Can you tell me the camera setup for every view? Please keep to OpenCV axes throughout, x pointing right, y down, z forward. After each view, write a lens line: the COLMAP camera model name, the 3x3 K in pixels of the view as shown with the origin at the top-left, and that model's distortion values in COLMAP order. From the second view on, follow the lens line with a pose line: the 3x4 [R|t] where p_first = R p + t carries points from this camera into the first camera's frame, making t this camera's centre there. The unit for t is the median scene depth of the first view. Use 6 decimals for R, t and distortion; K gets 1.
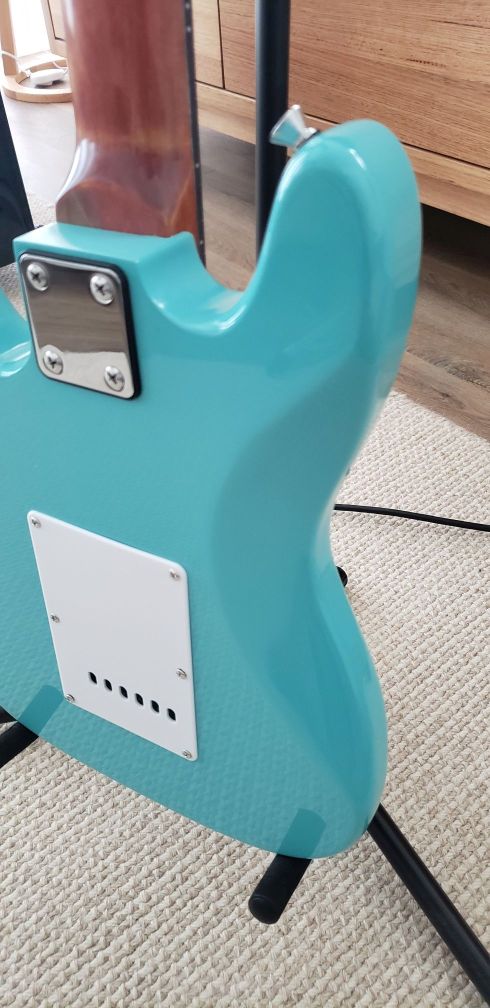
lens RADIAL K [[814.7, 0, 237.0], [0, 814.7, 509.4], [0, 0, 1]] dist [0.033573, 0.009013]
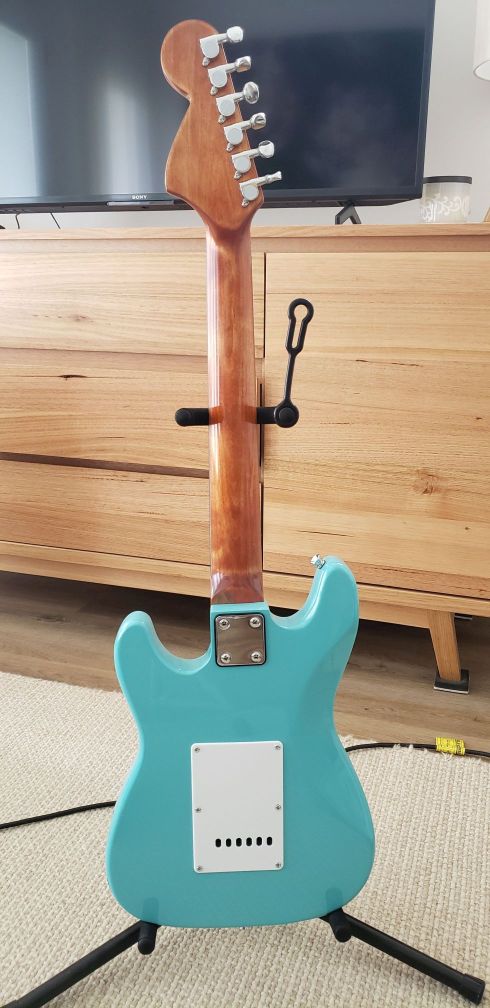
lens RADIAL K [[814.7, 0, 248.6], [0, 814.7, 498.1], [0, 0, 1]] dist [0.033573, 0.009013]
pose [[0.848558, -0.088866, 0.521586, -0.803390], [0.318424, 0.873058, -0.369290, 0.184571], [-0.422557, 0.479450, 0.769138, -0.644812]]
